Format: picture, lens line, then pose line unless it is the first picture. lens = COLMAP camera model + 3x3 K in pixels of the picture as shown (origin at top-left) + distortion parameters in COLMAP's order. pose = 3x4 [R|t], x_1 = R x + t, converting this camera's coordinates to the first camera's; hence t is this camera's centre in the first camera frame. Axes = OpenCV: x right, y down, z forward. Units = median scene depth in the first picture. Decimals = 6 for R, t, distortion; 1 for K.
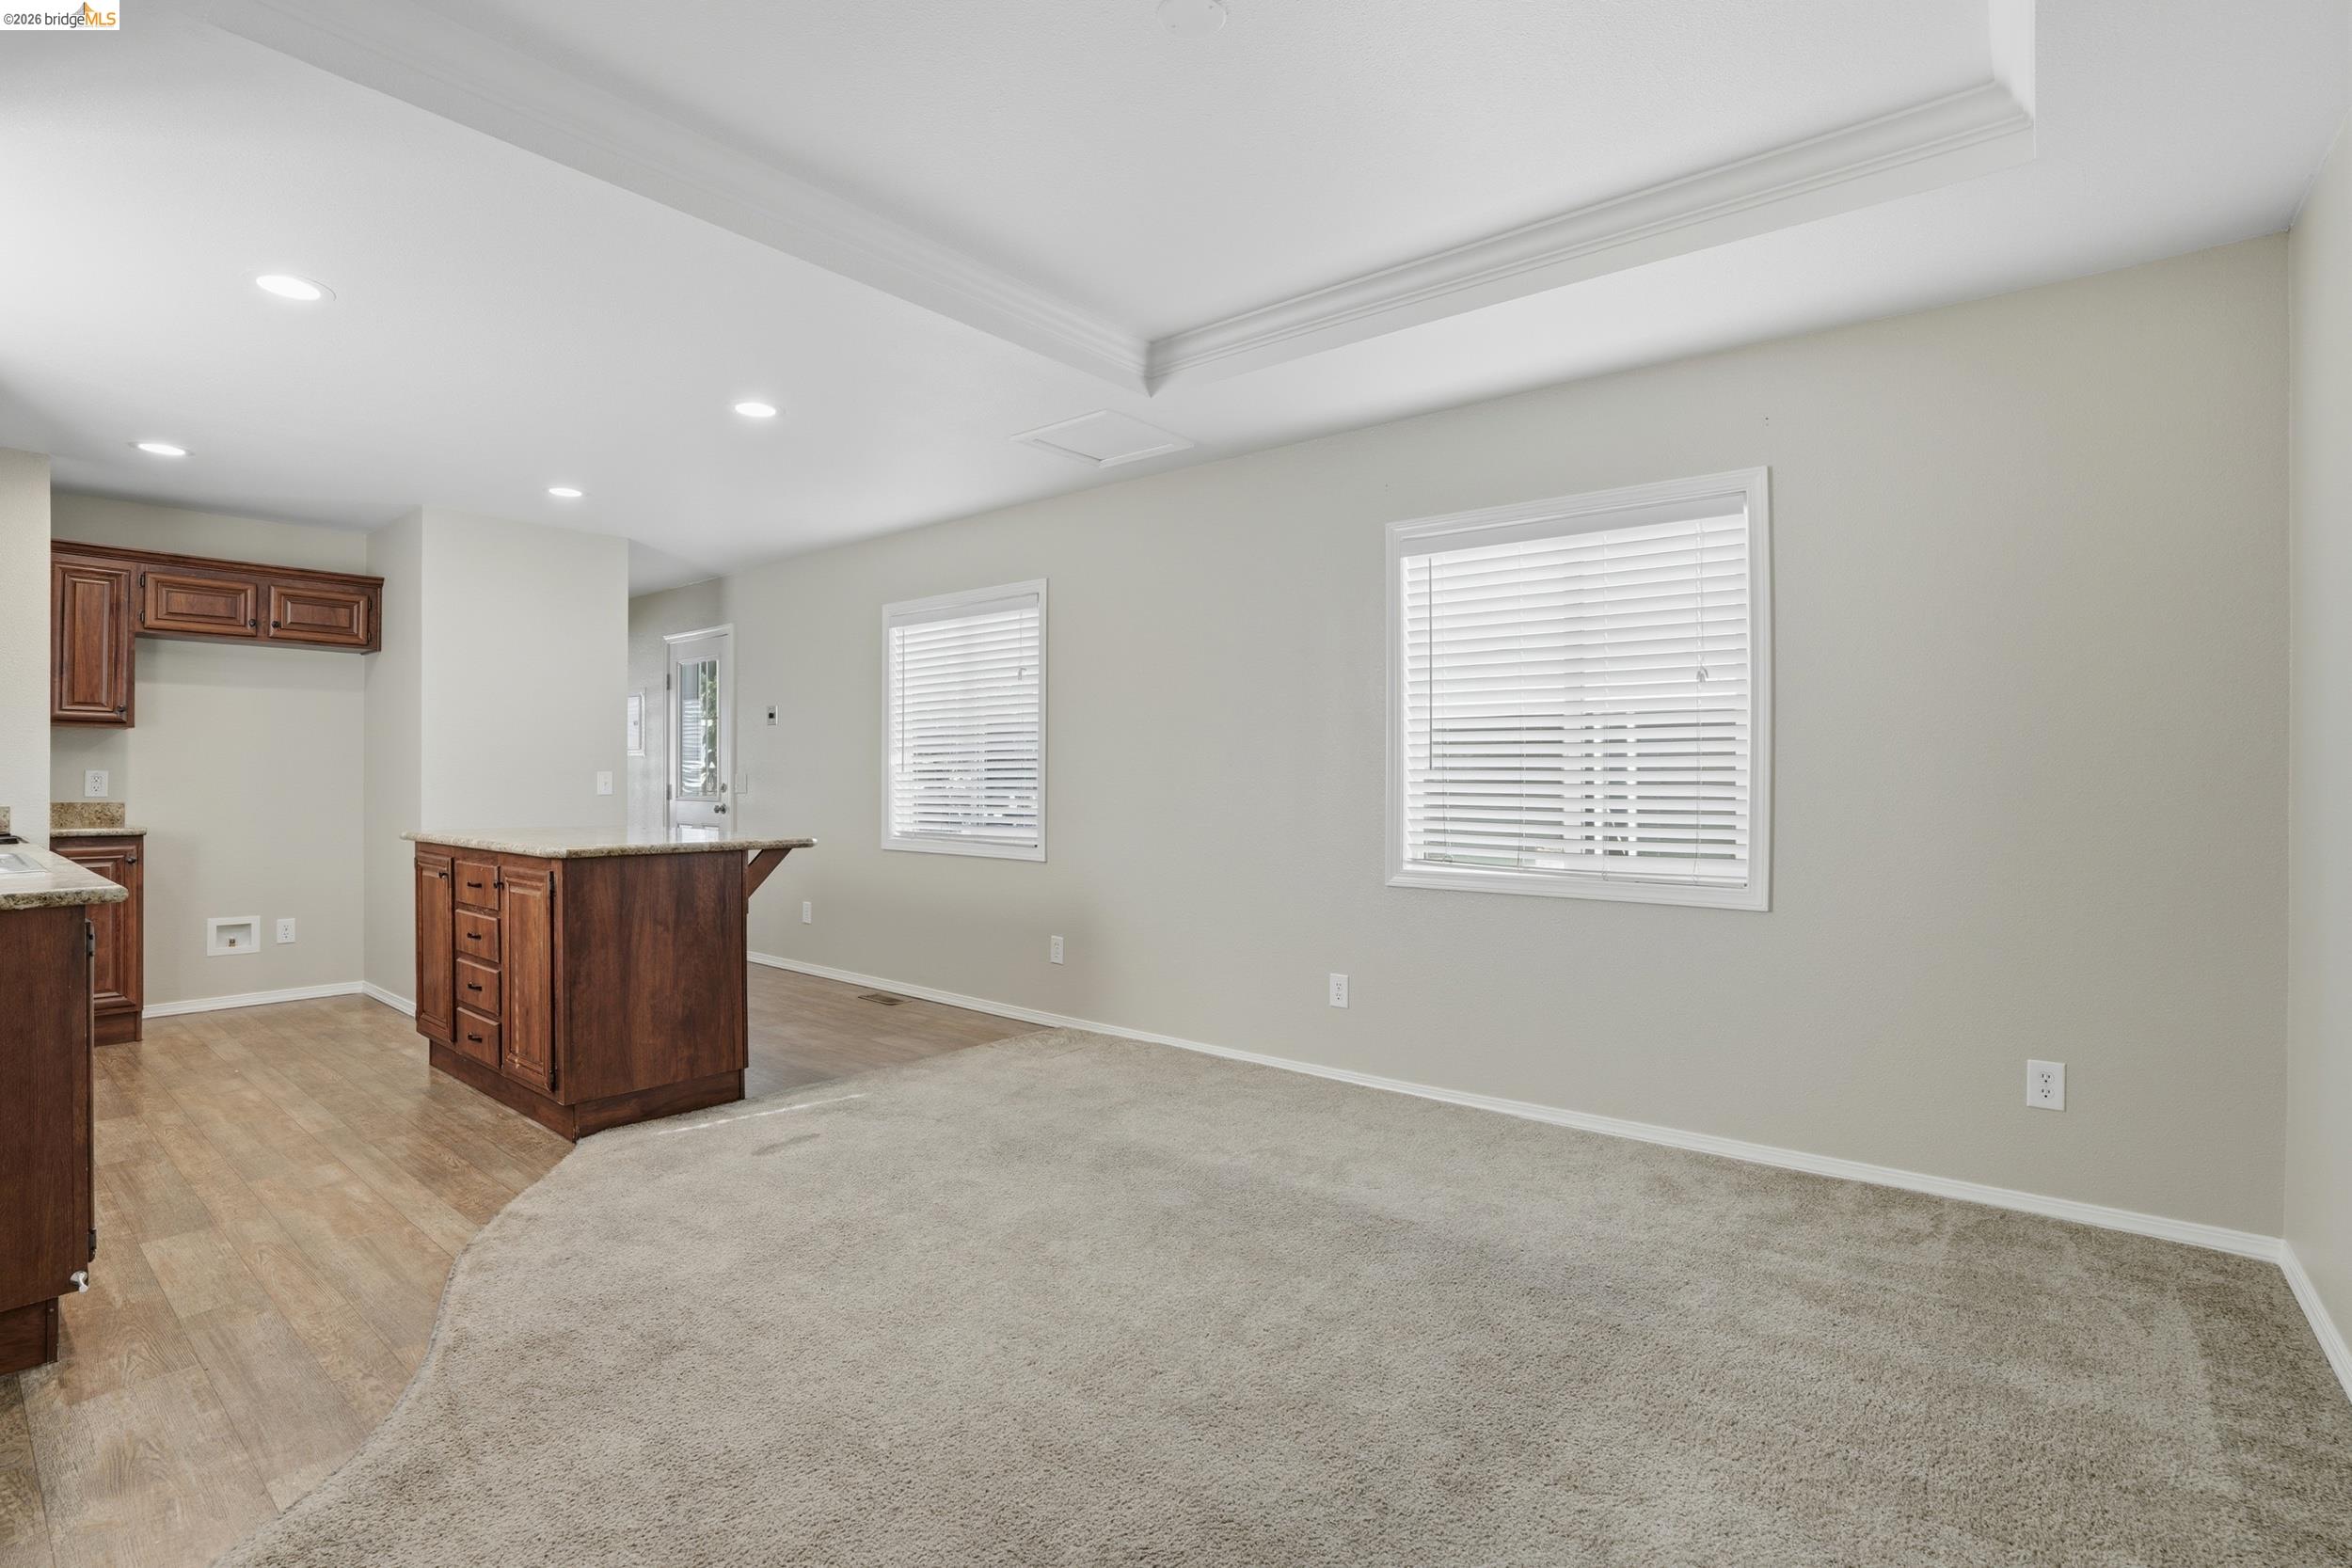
lens RADIAL K [[1097.4, 0, 1178.5], [0, 1097.4, 773.4], [0, 0, 1]] dist [-0.069985, 0.026819]
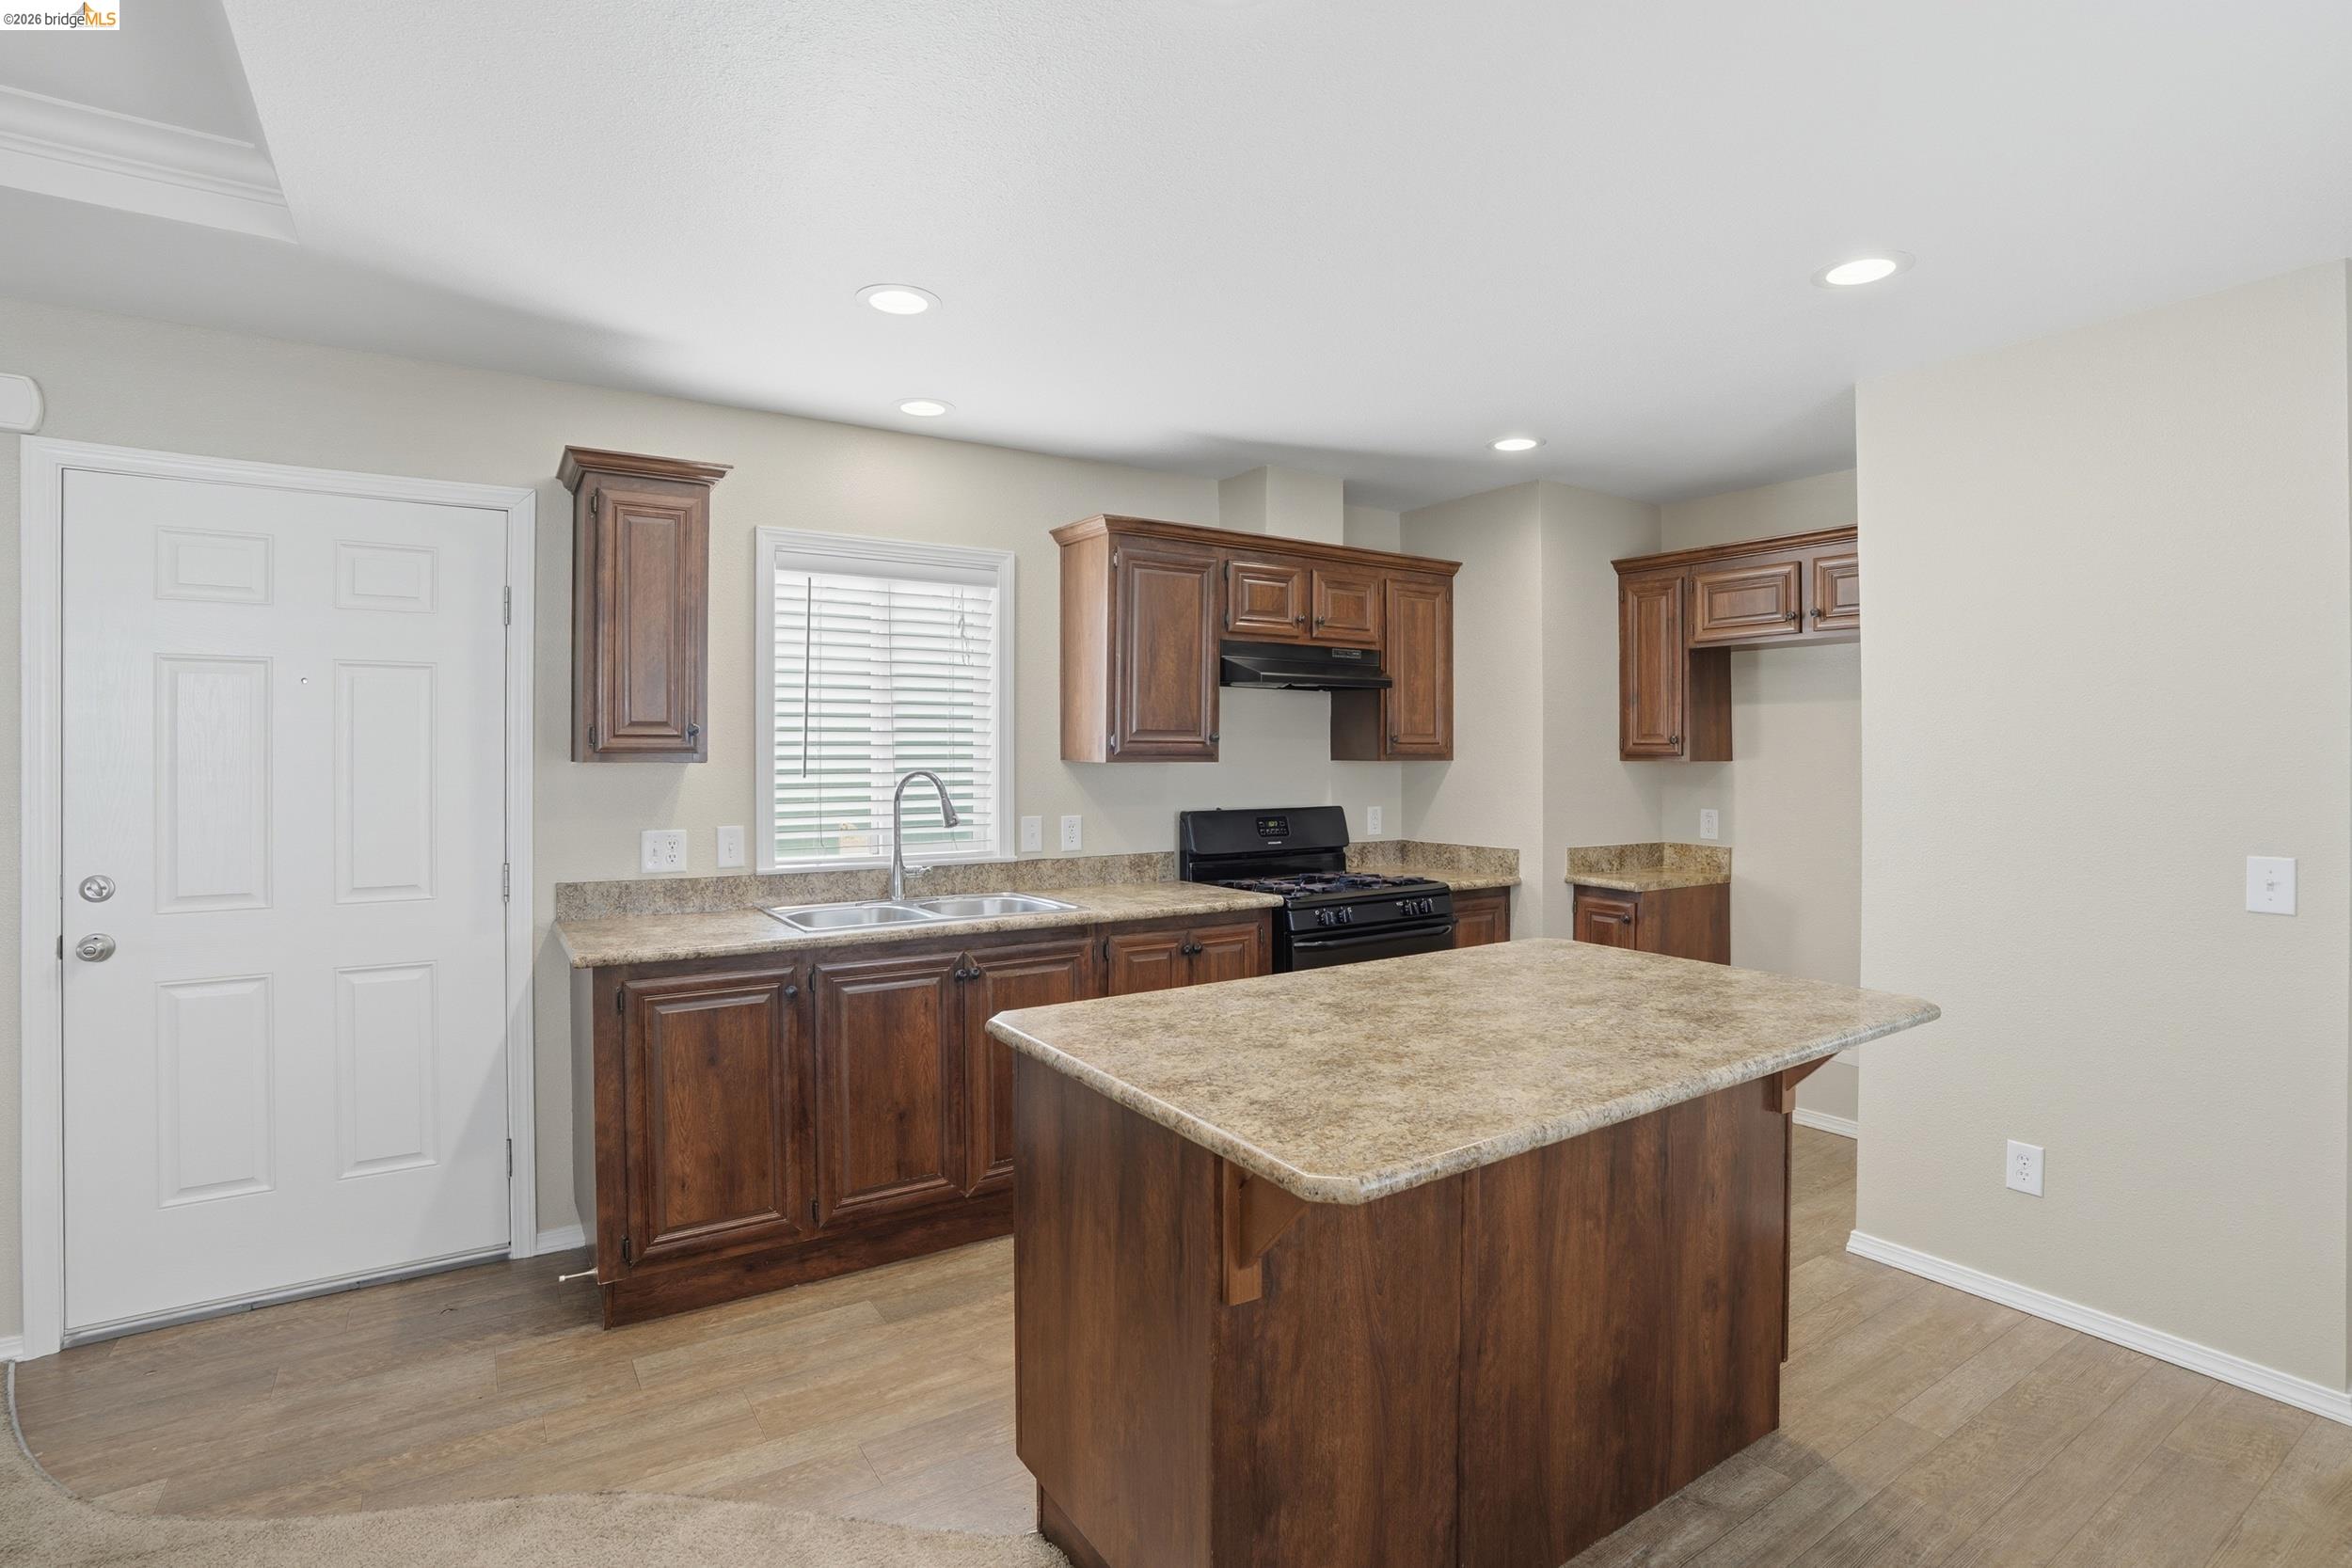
lens RADIAL K [[1128.6, 0, 1179.7], [0, 1128.6, 750.9], [0, 0, 1]] dist [-0.064926, 0.023169]
pose [[-0.300601, -0.003952, -0.953742, -0.020077], [0.001724, 0.999988, -0.004687, -0.053105], [0.953749, -0.003054, -0.300590, 0.957573]]
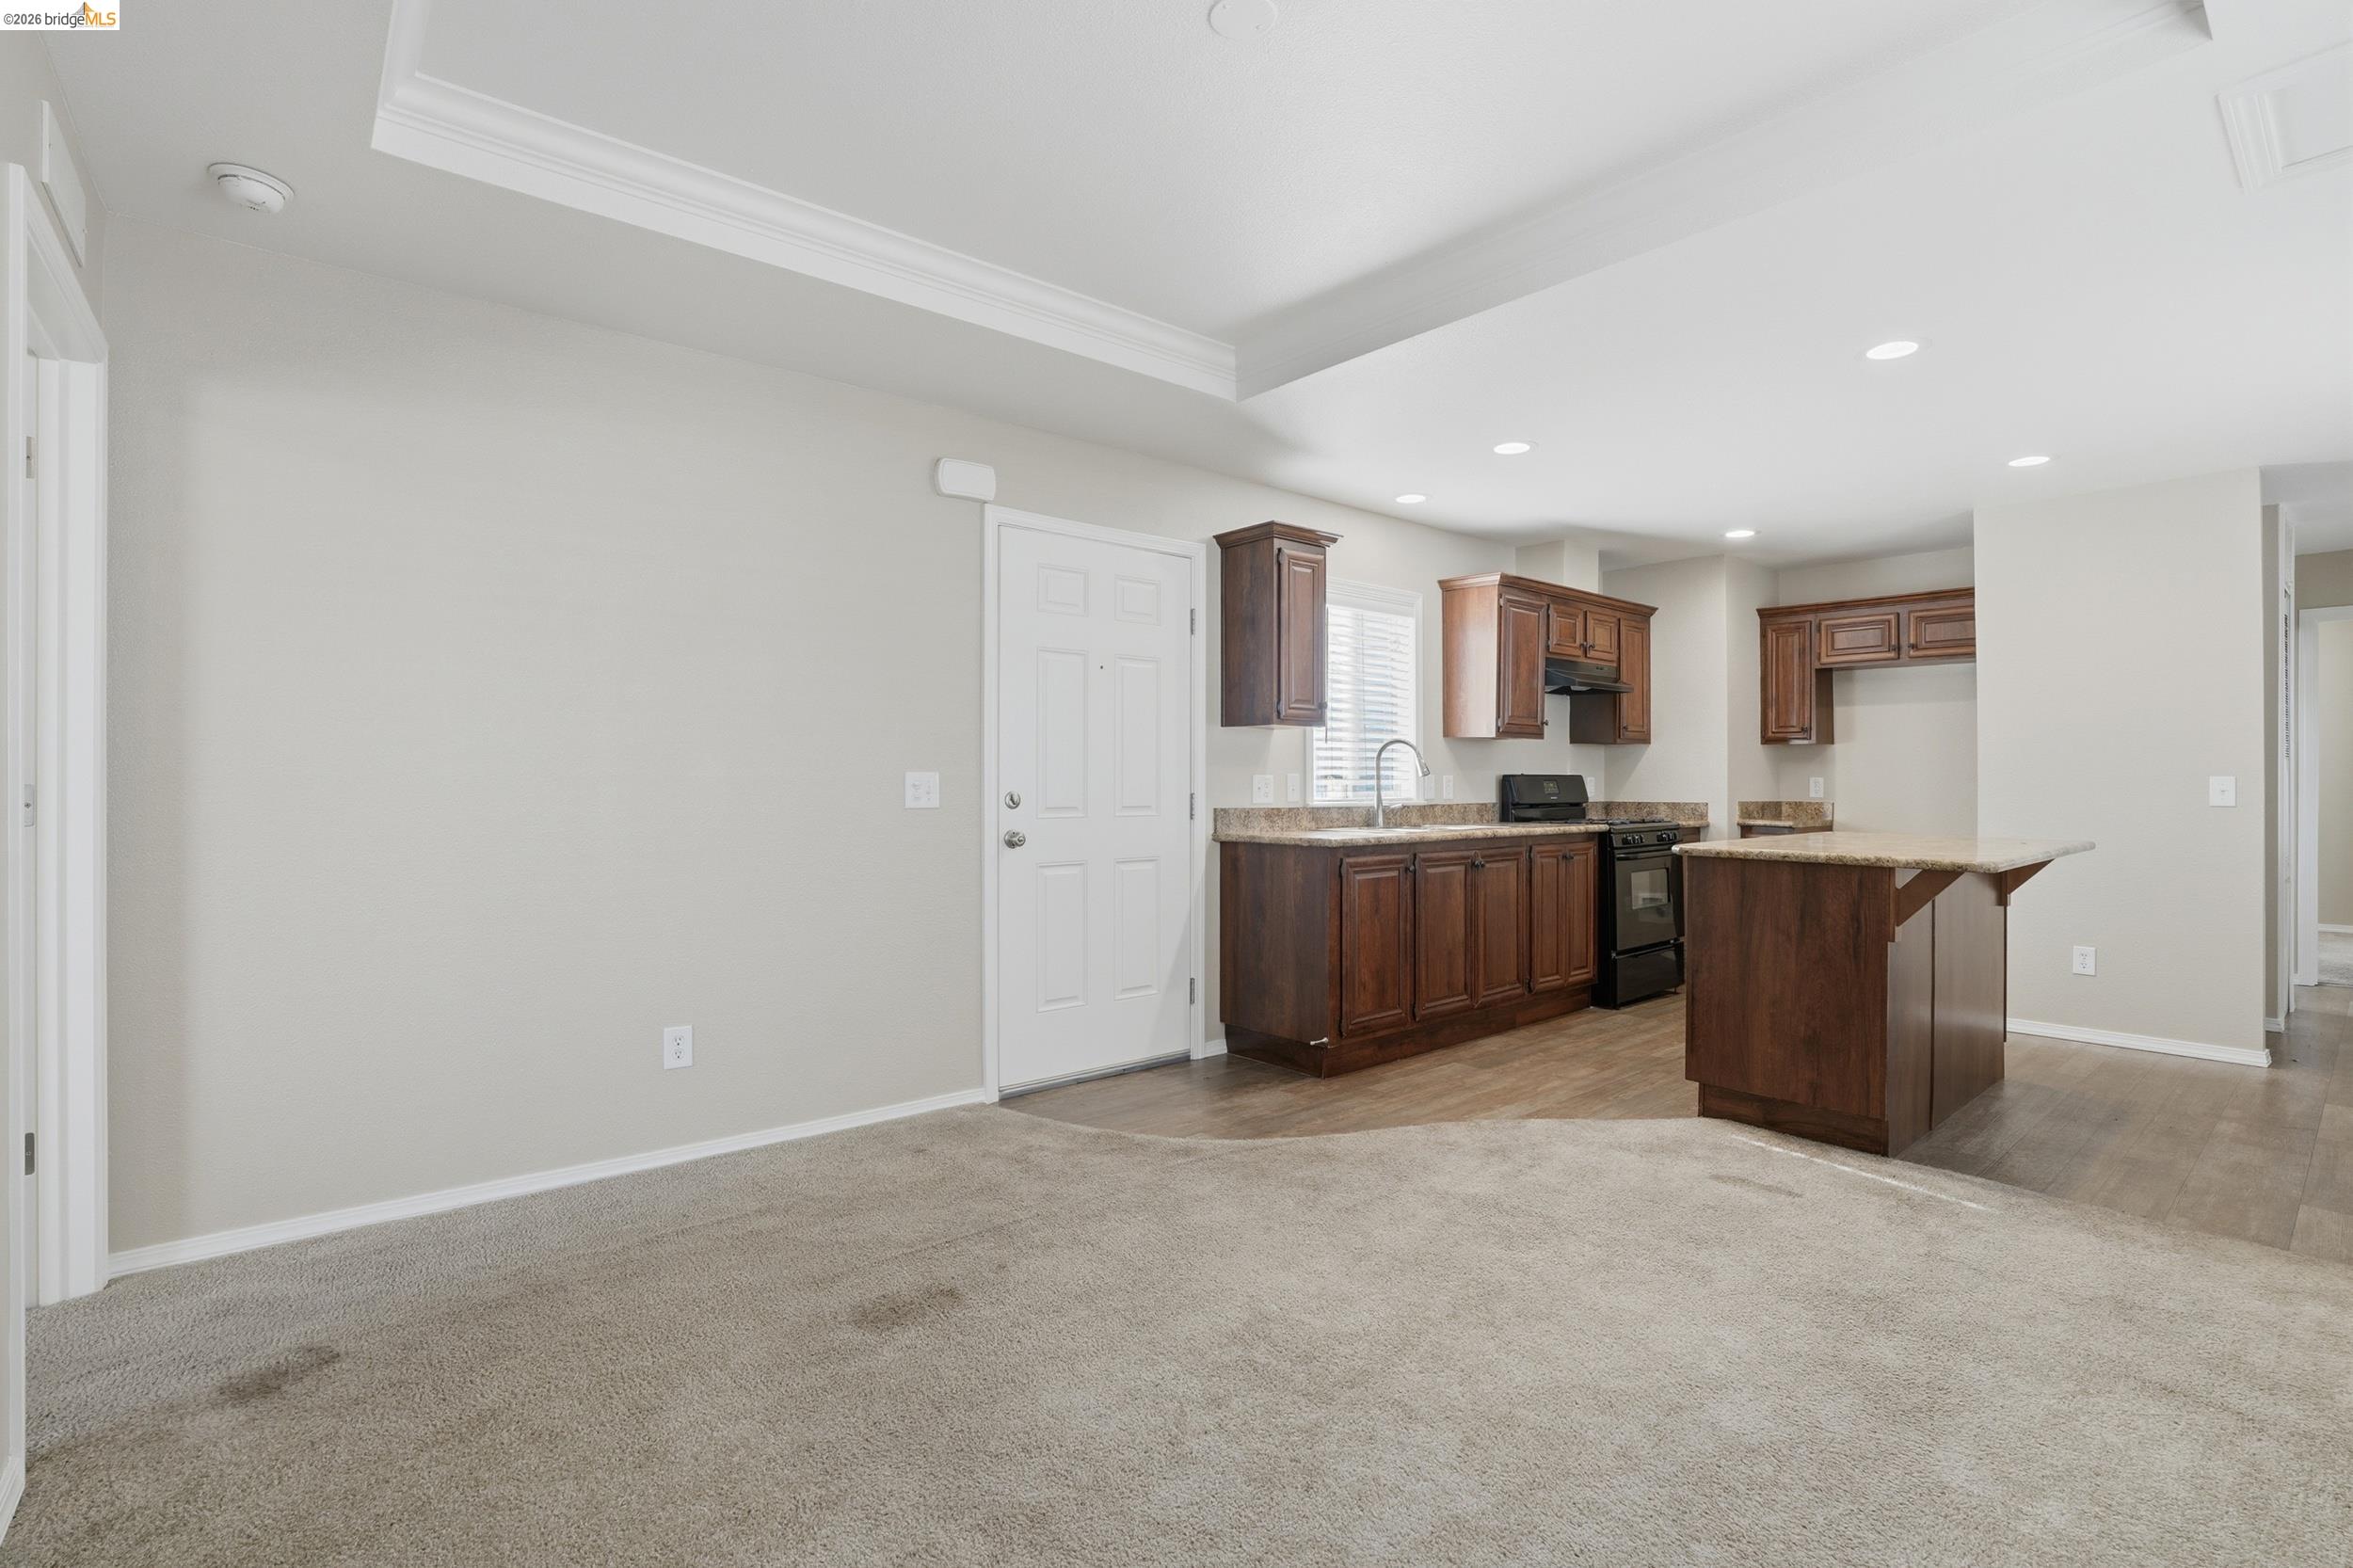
lens RADIAL K [[1098.0, 0, 1179.0], [0, 1098.0, 773.4], [0, 0, 1]] dist [-0.069985, 0.026819]
pose [[-0.181605, -0.007613, -0.983342, 0.463173], [0.000344, 0.999969, -0.007806, 0.002720], [0.983371, -0.001756, -0.181597, 0.520778]]
